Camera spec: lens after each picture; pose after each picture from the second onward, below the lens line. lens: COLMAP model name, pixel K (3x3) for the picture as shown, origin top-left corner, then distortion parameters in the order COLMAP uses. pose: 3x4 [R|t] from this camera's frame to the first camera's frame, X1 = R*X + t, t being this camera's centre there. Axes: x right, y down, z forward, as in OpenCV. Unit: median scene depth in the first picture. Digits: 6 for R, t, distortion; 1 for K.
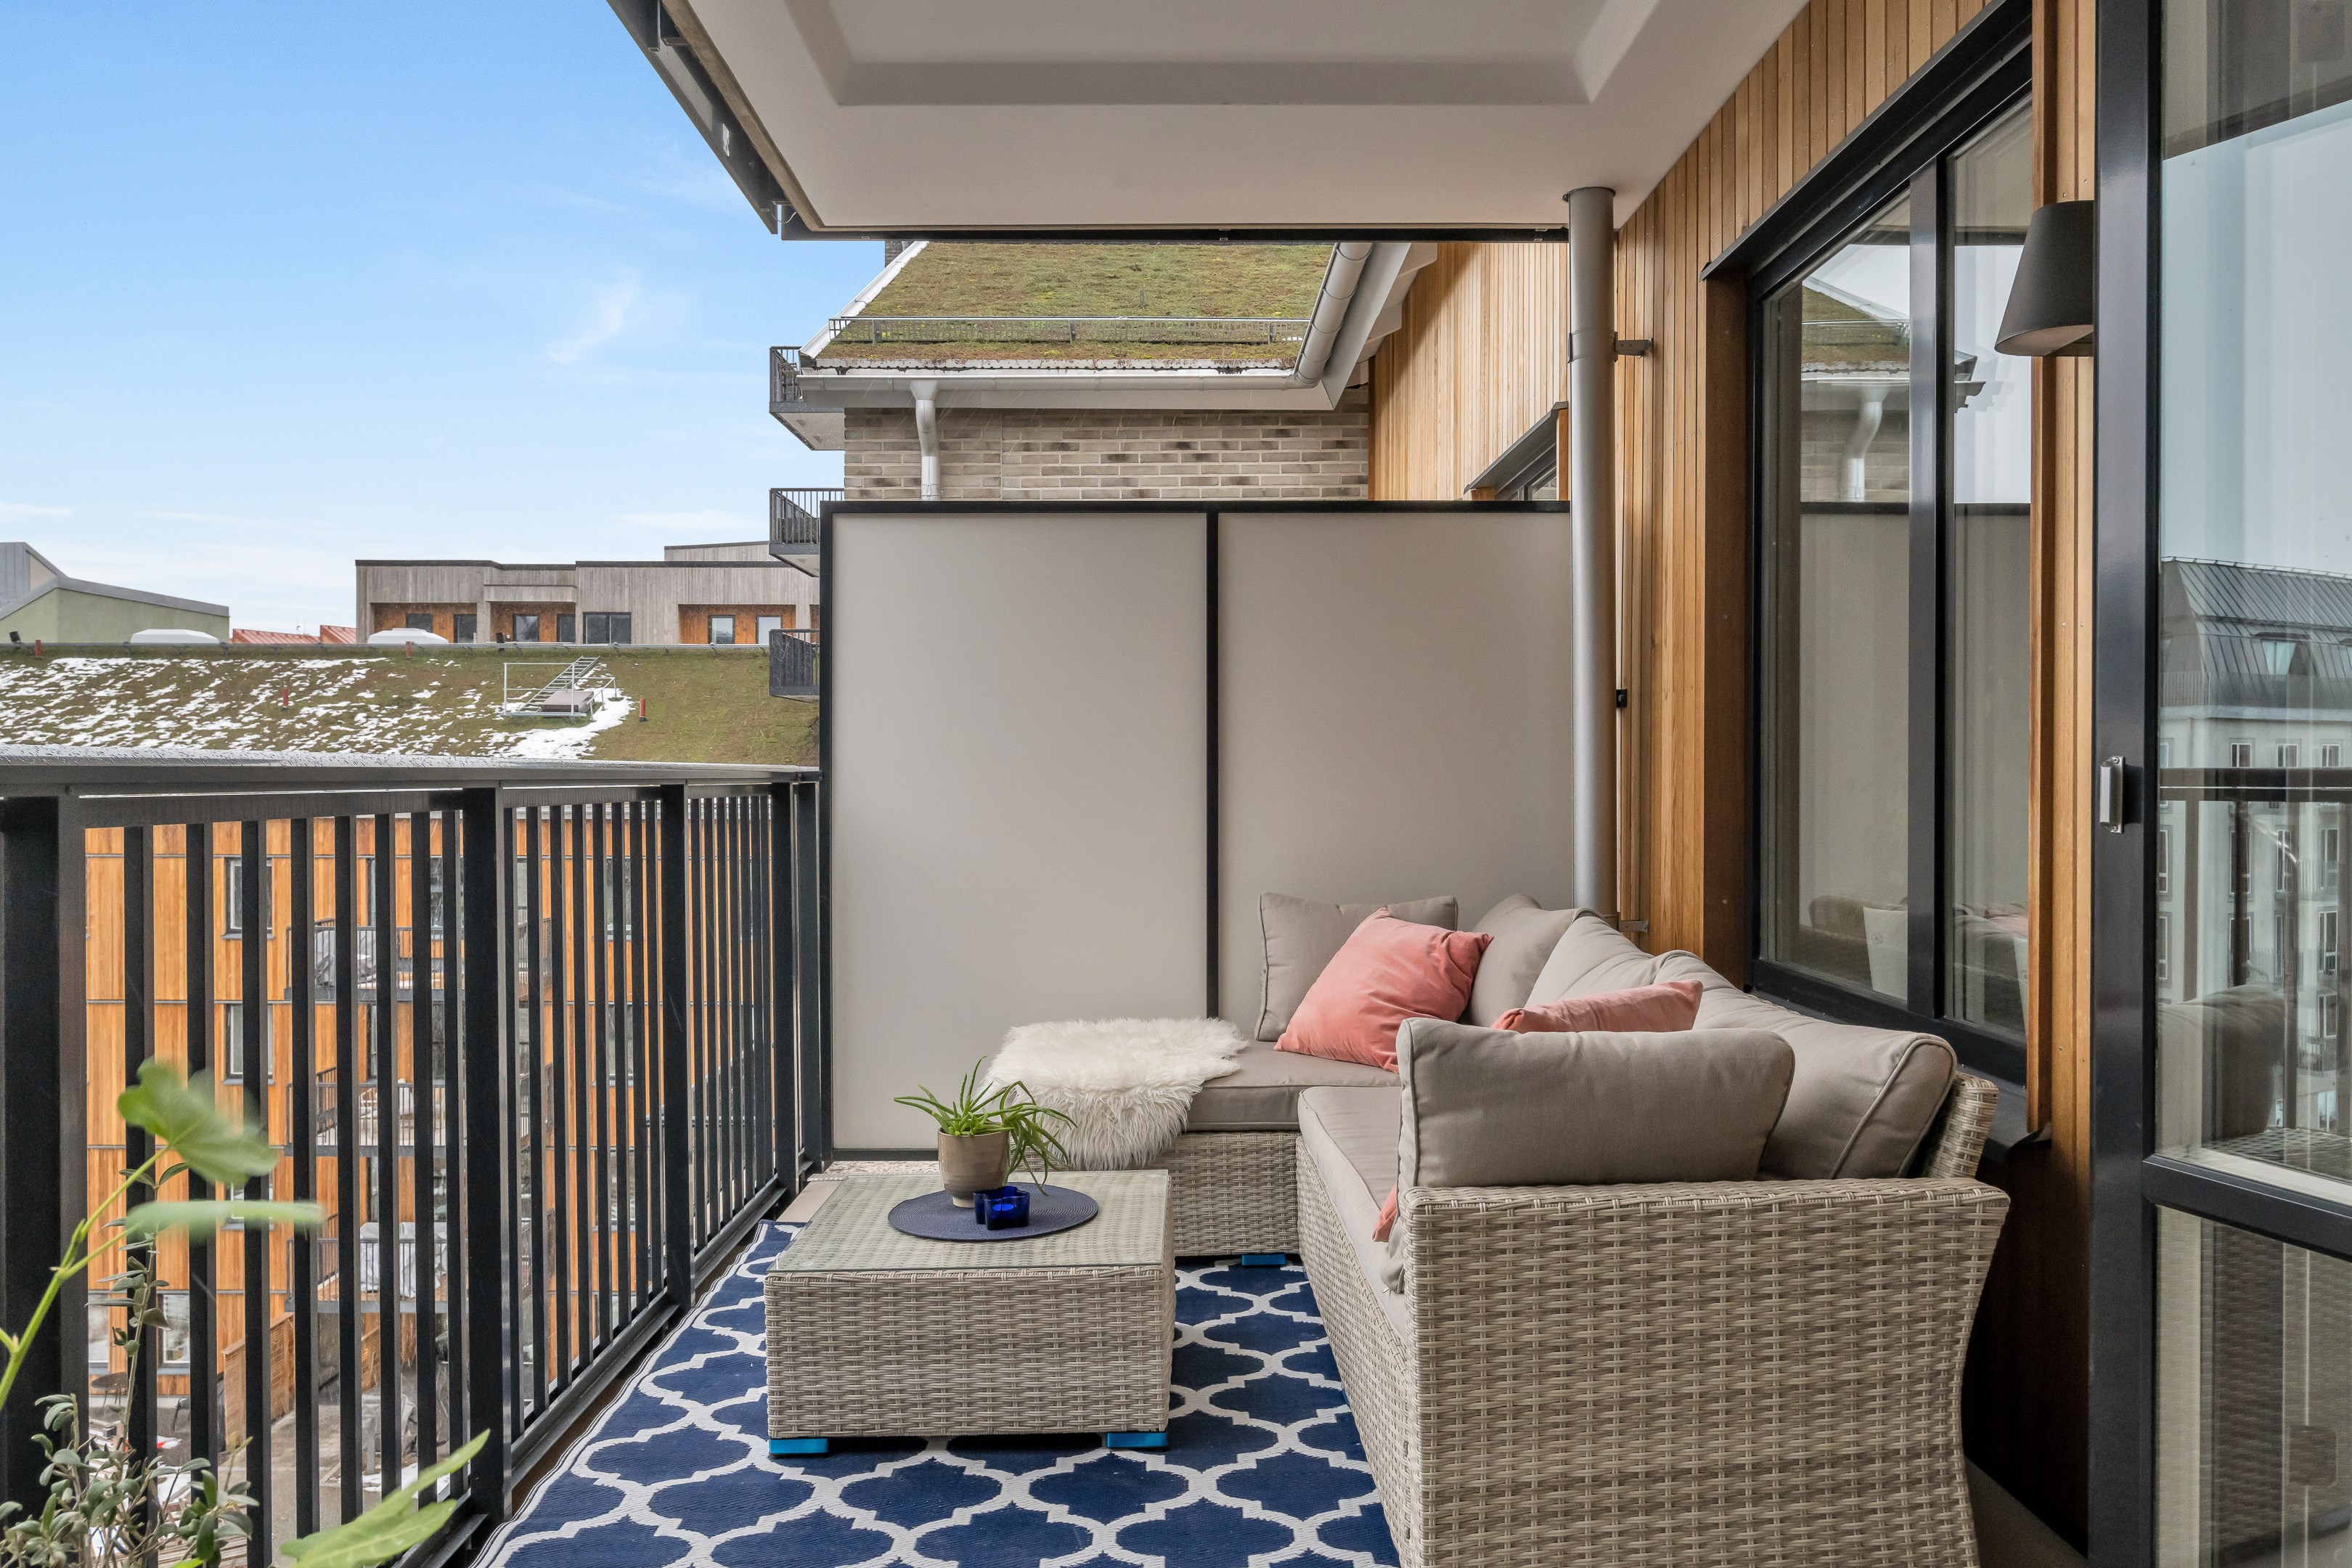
lens RADIAL K [[1692.2, 0, 1180.0], [0, 1692.2, 784.3], [0, 0, 1]] dist [-0.008374, -0.002582]
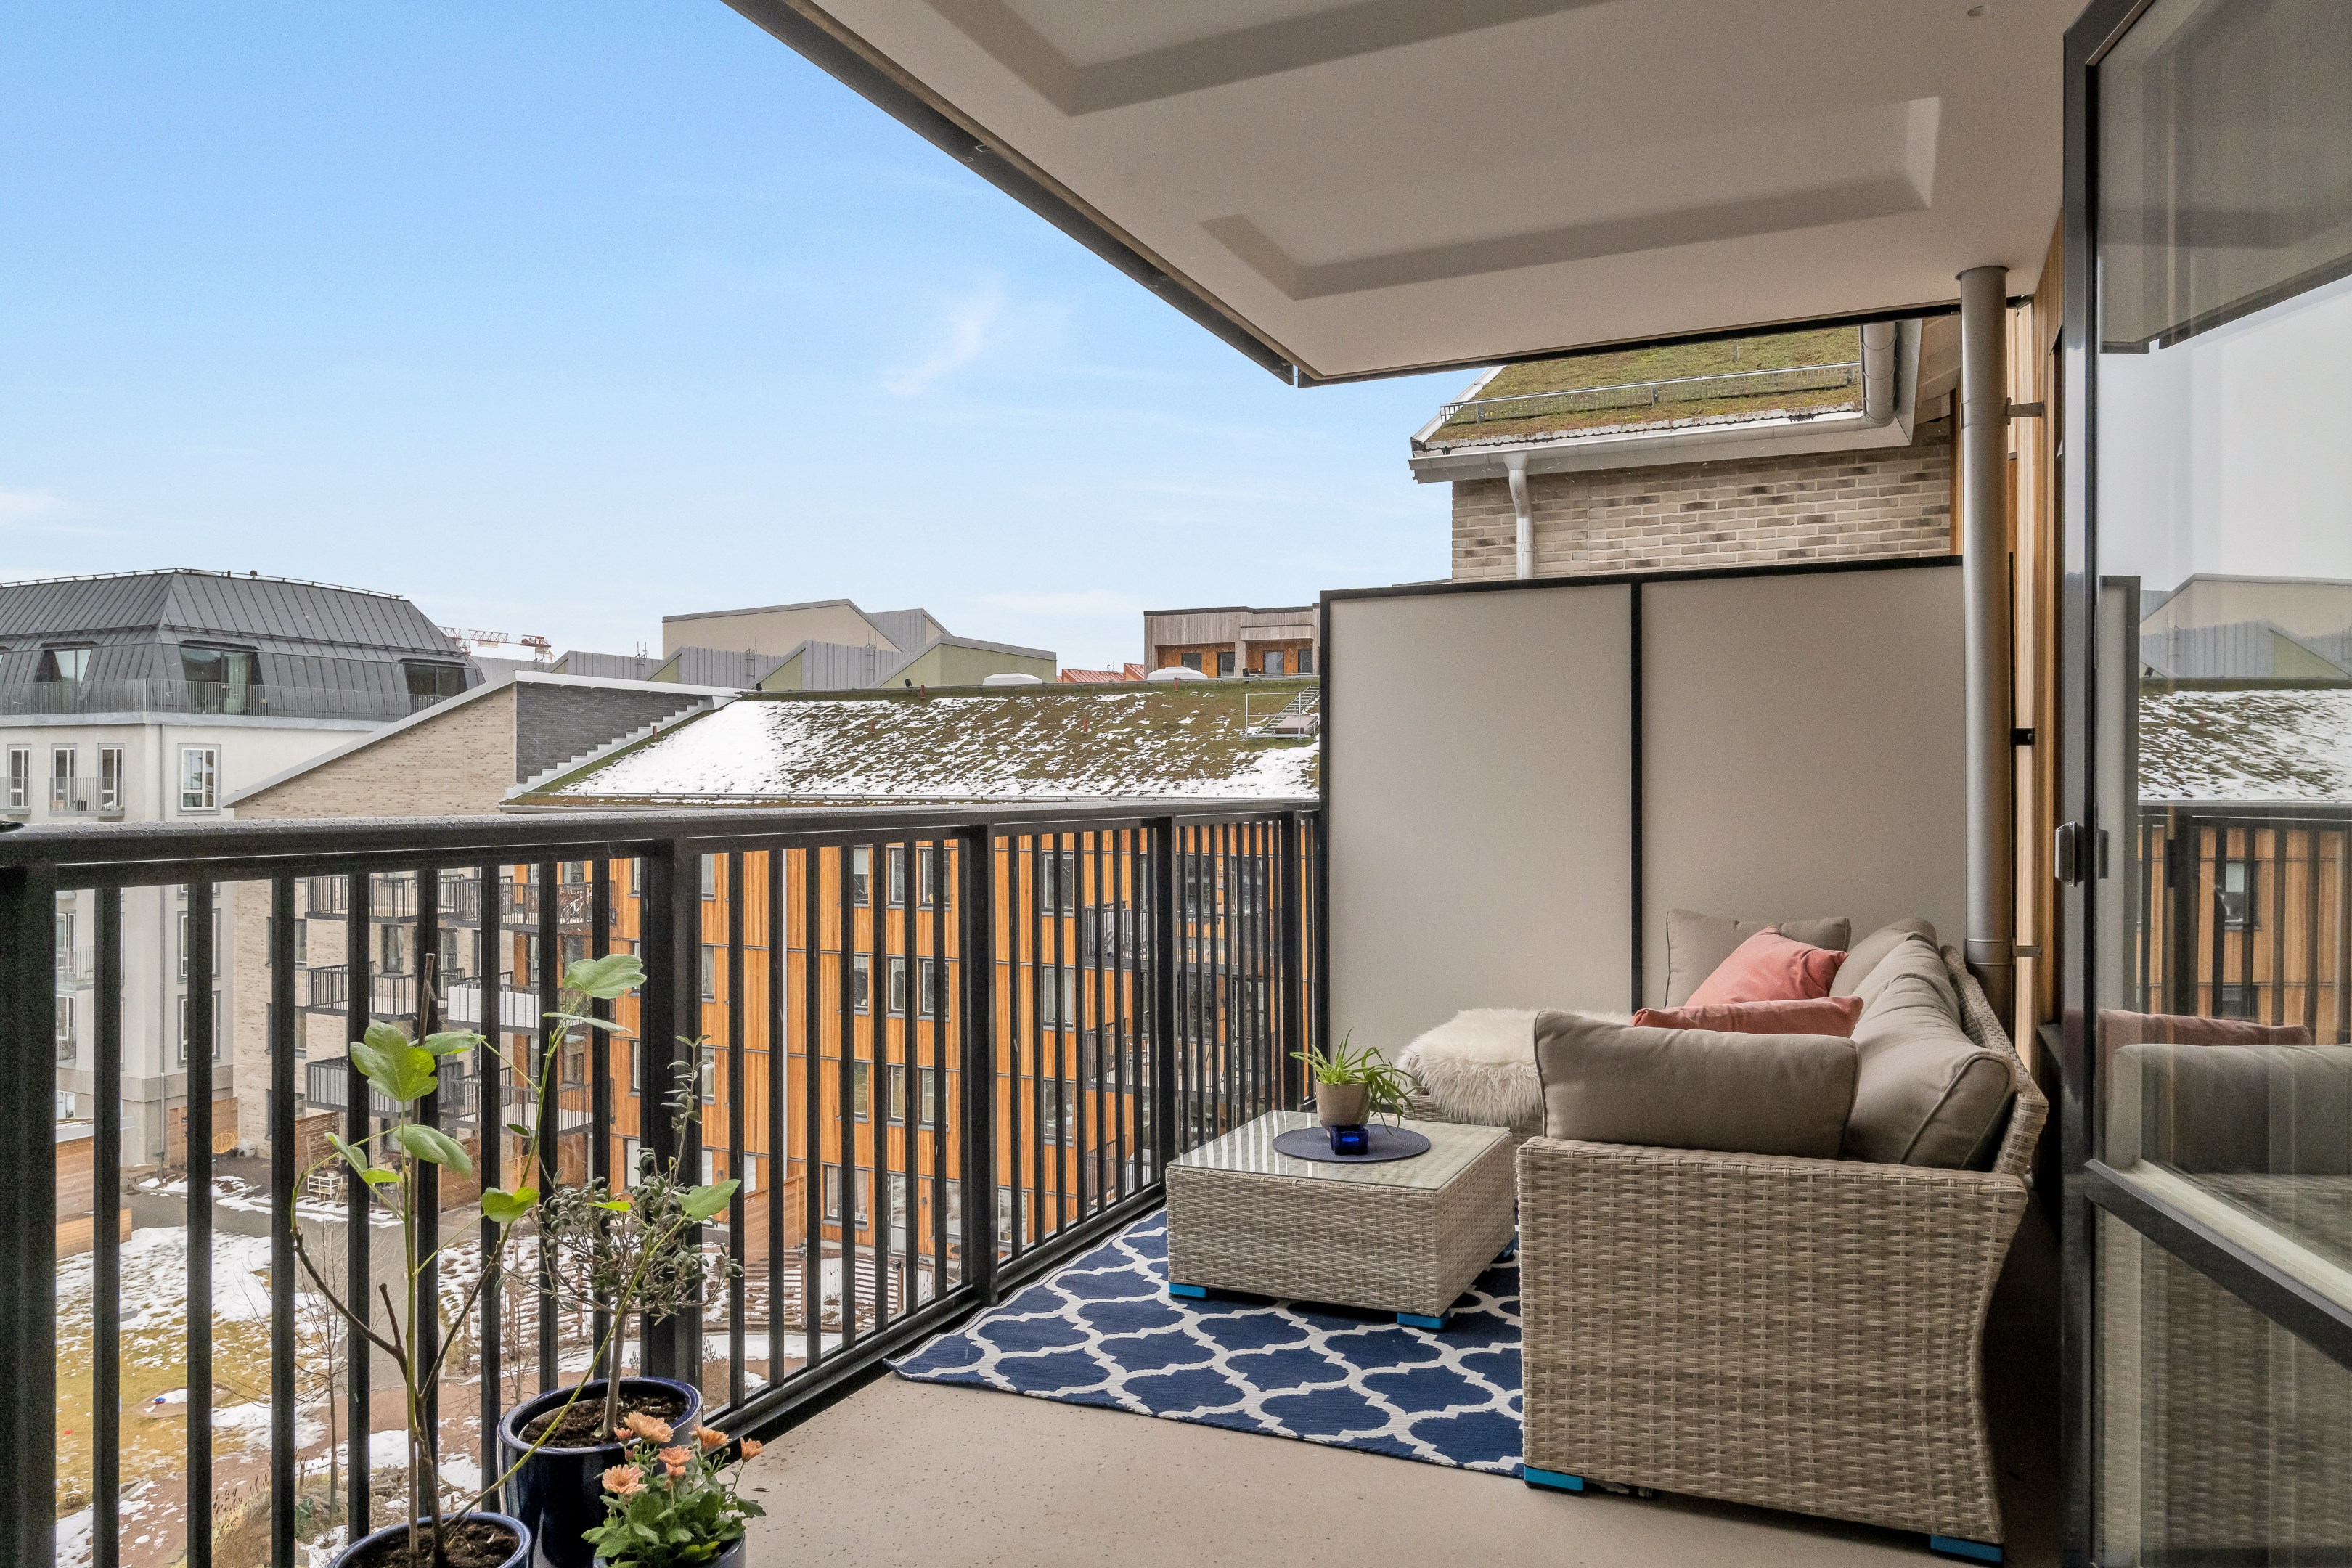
lens RADIAL K [[1542.2, 0, 1174.9], [0, 1542.2, 783.6], [0, 0, 1]] dist [-0.017619, 0.008251]
pose [[0.903673, -0.000465, -0.428222, 0.217976], [-0.002004, 0.999984, -0.005314, -0.017562], [0.428218, 0.005660, 0.903658, -0.118014]]
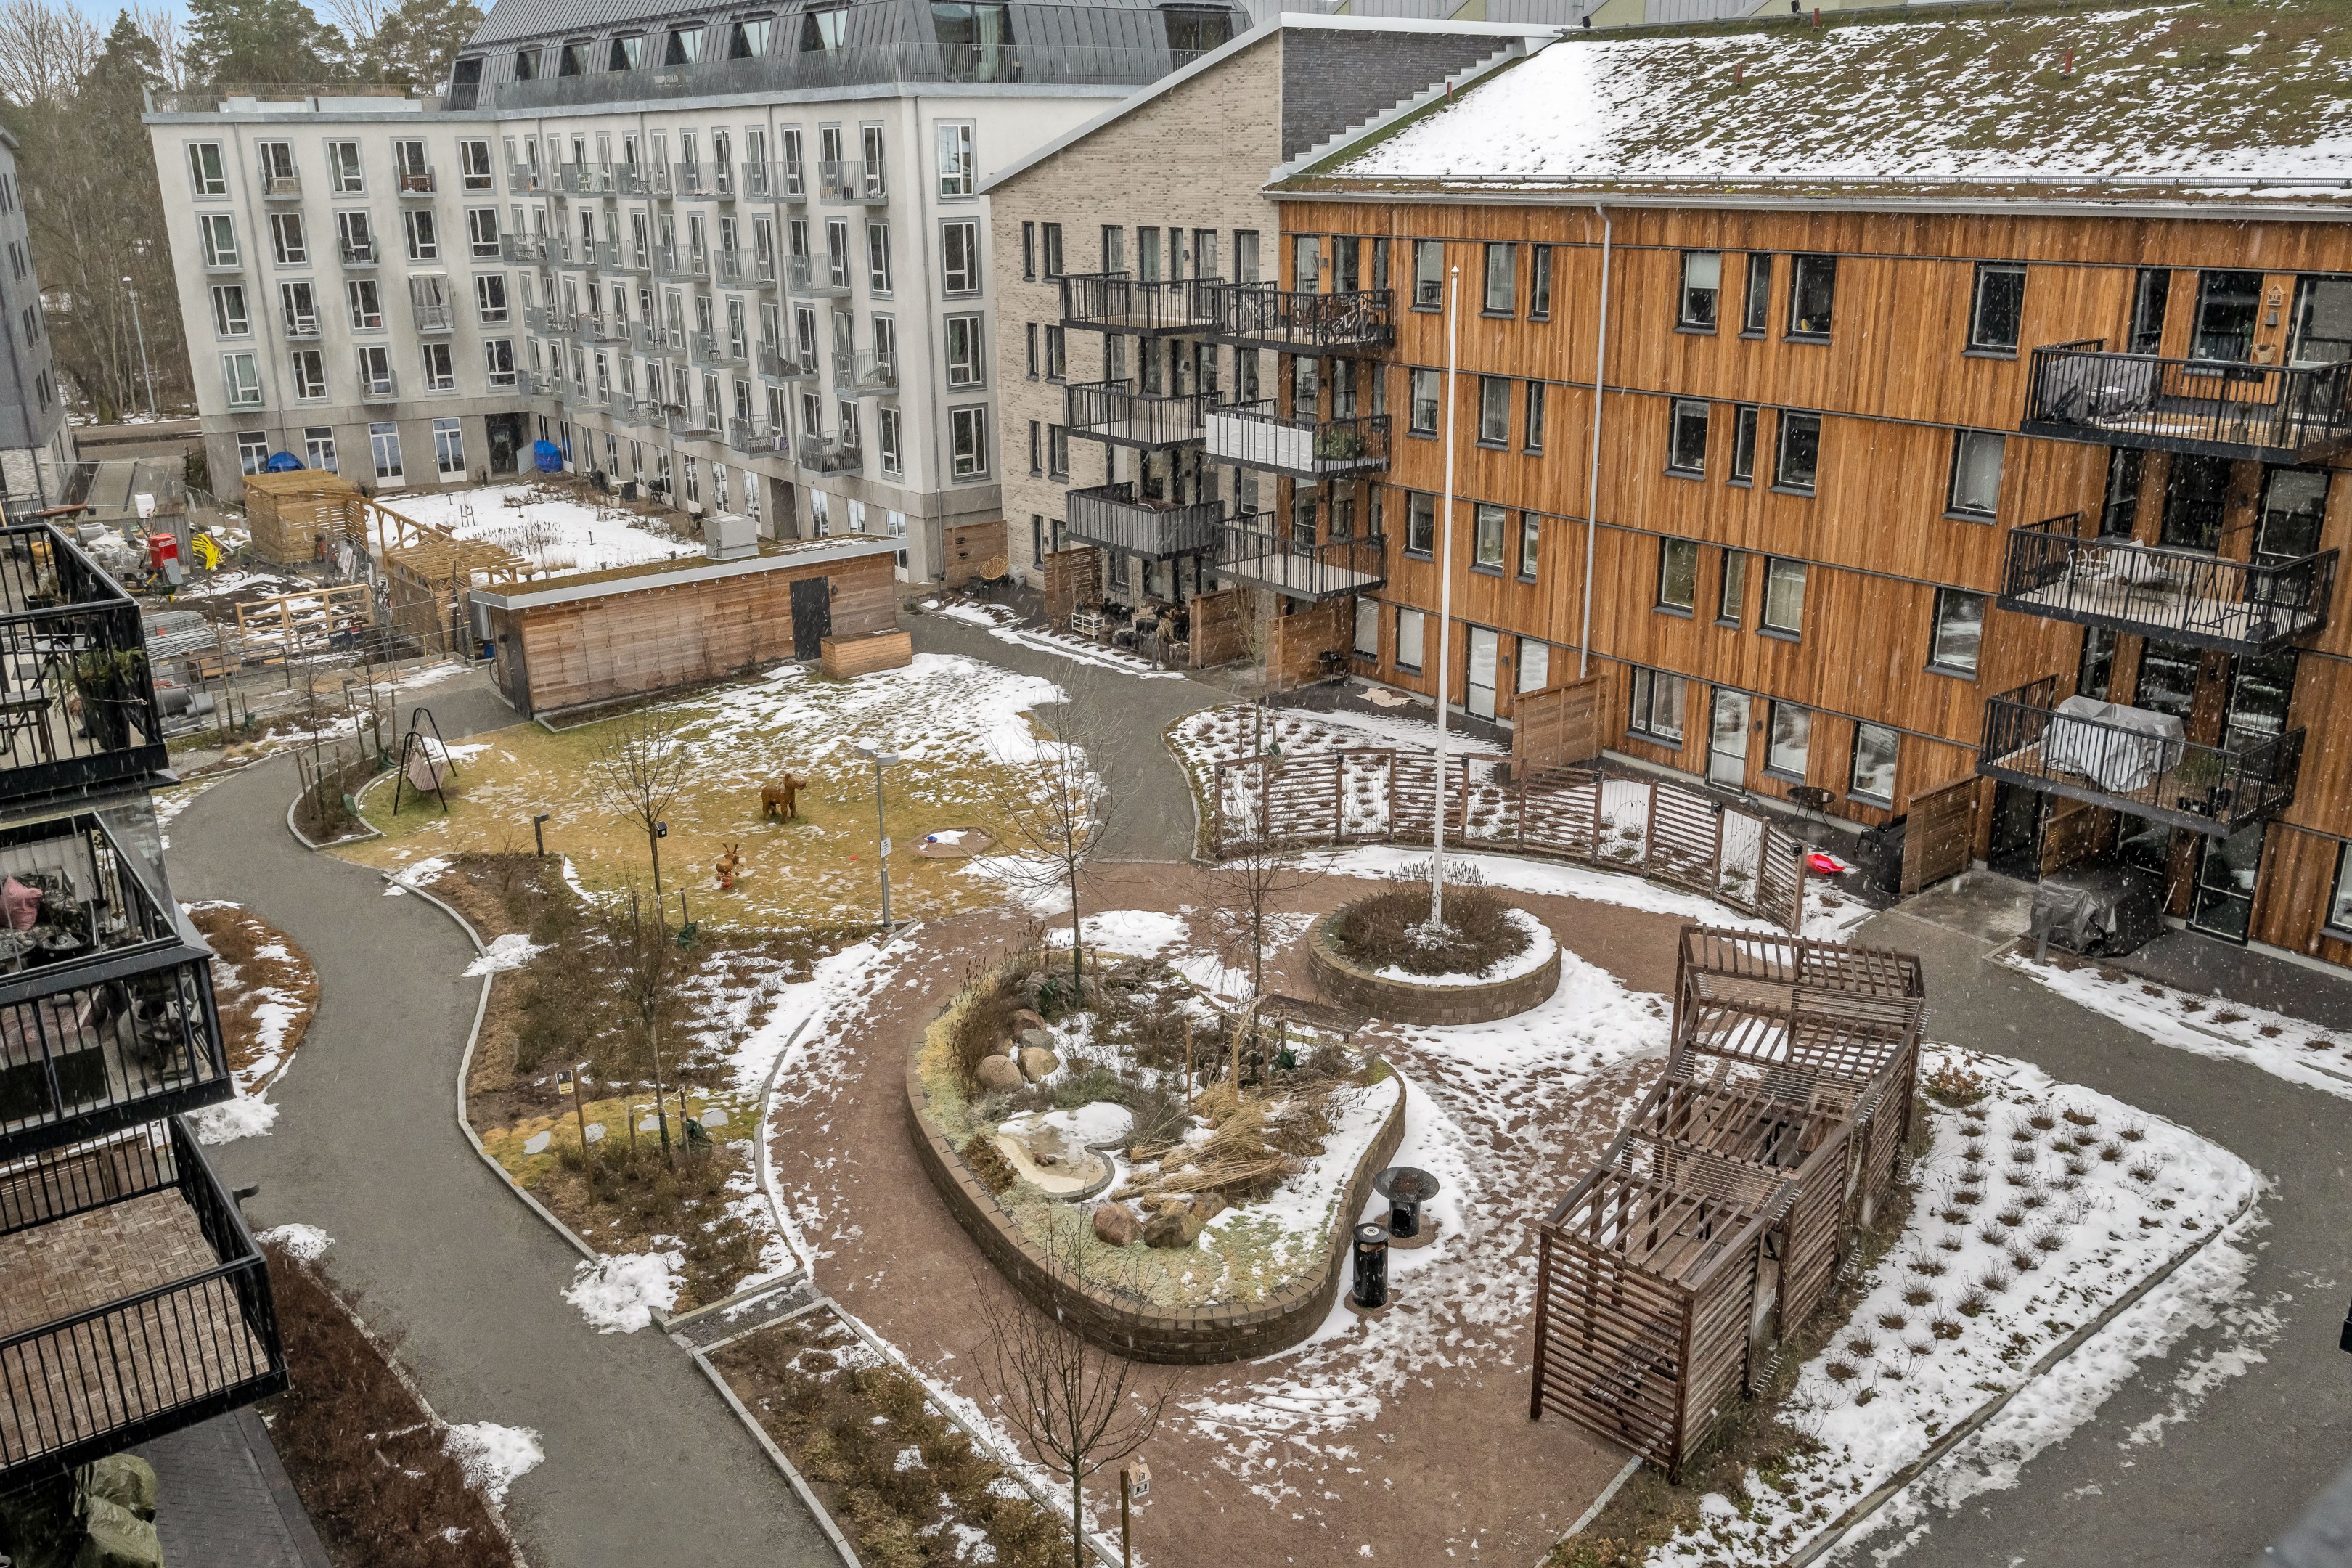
lens RADIAL K [[1847.8, 0, 1180.9], [0, 1847.8, 771.3], [0, 0, 1]] dist [-0.011599, 0.007846]
pose [[0.613073, 0.240913, -0.752398, -0.256831], [0.009741, 0.949993, 0.312119, -0.063492], [0.789966, -0.198681, 0.580068, 0.482786]]
